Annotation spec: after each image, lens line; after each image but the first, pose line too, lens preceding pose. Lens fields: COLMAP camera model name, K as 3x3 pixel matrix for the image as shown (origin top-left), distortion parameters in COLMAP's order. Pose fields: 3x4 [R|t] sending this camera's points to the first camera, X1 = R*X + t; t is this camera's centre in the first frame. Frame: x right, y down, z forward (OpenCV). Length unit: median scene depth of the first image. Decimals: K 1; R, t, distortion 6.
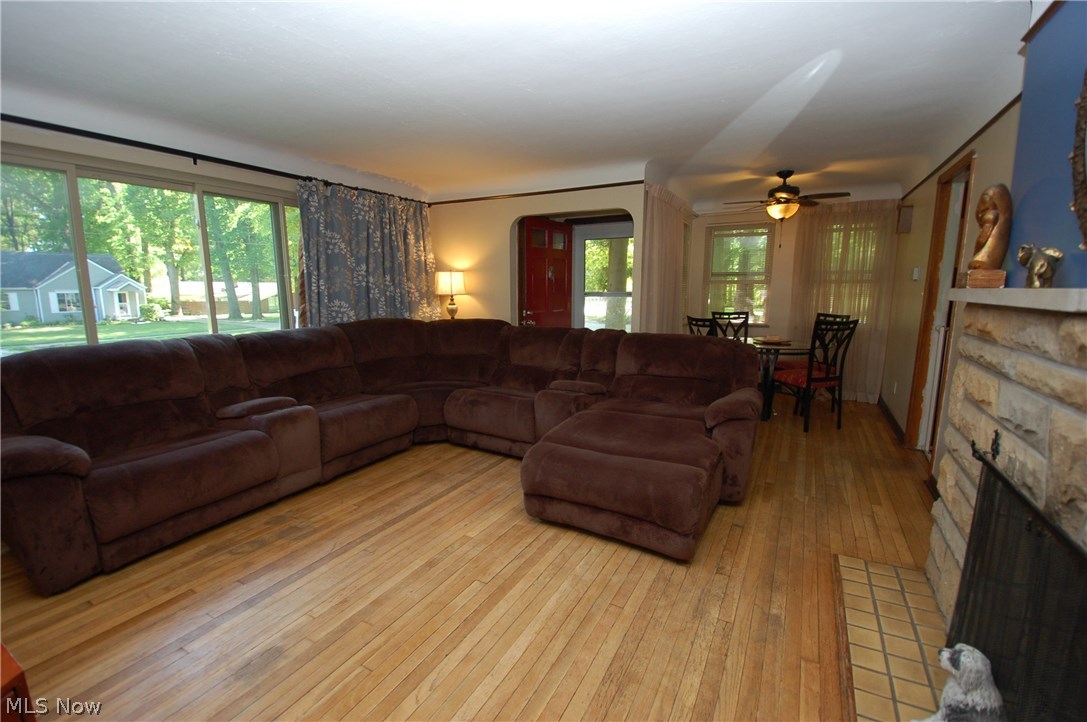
lens RADIAL K [[471.2, 0, 542.0], [0, 471.2, 367.1], [0, 0, 1]] dist [0.001791, -0.000766]
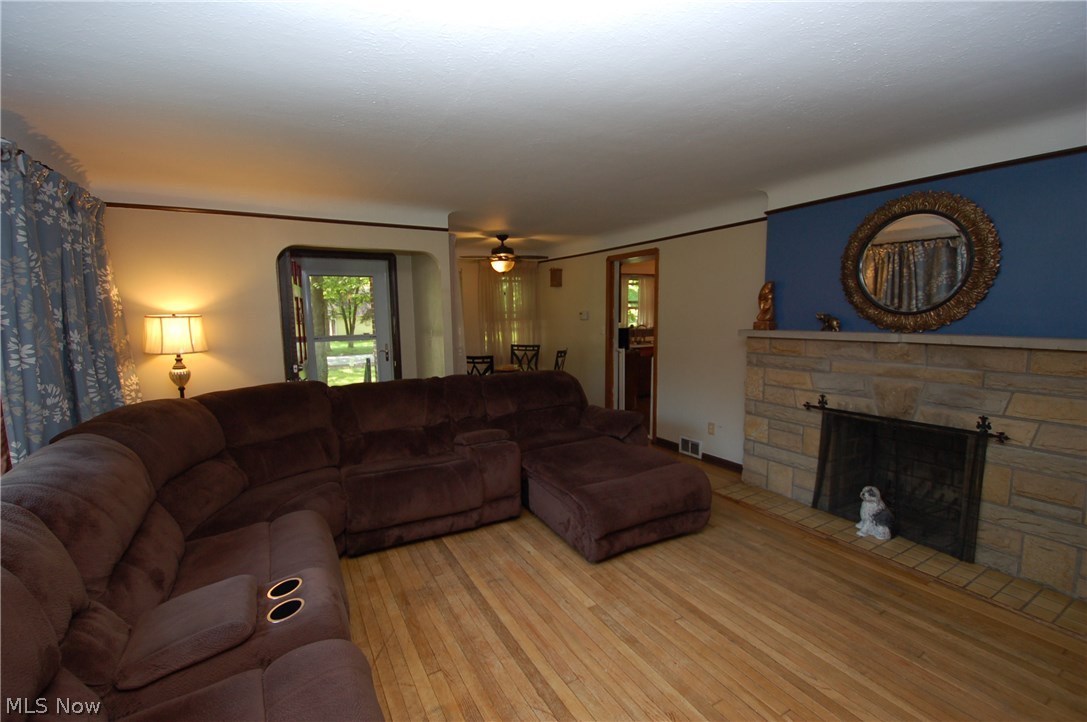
lens RADIAL K [[471.2, 0, 542.7], [0, 471.2, 357.9], [0, 0, 1]] dist [0.001791, -0.000766]
pose [[0.534790, -0.088548, 0.840333, -0.568365], [0.155379, 0.987841, 0.005208, -0.089972], [-0.830576, 0.127785, 0.542046, 0.301015]]
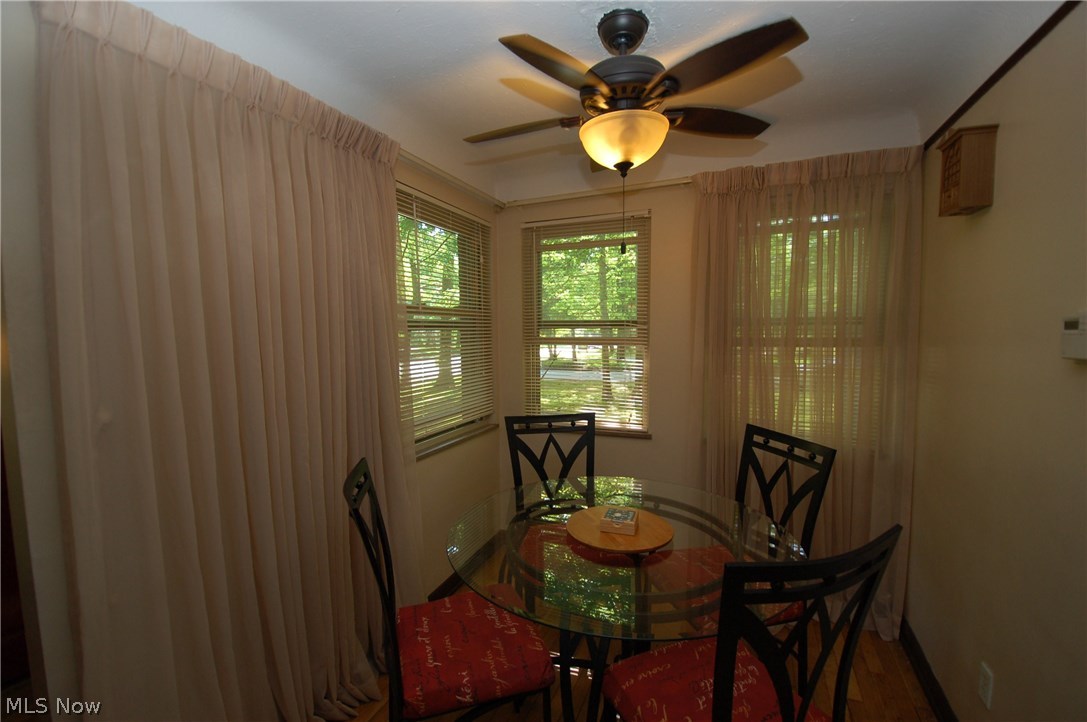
lens RADIAL K [[471.2, 0, 542.8], [0, 471.2, 367.5], [0, 0, 1]] dist [0.001791, -0.000766]
pose [[0.994470, -0.016380, 0.103731, 0.471369], [0.024390, 0.996776, -0.076432, -0.172616], [-0.102145, 0.078539, 0.991664, 0.782697]]
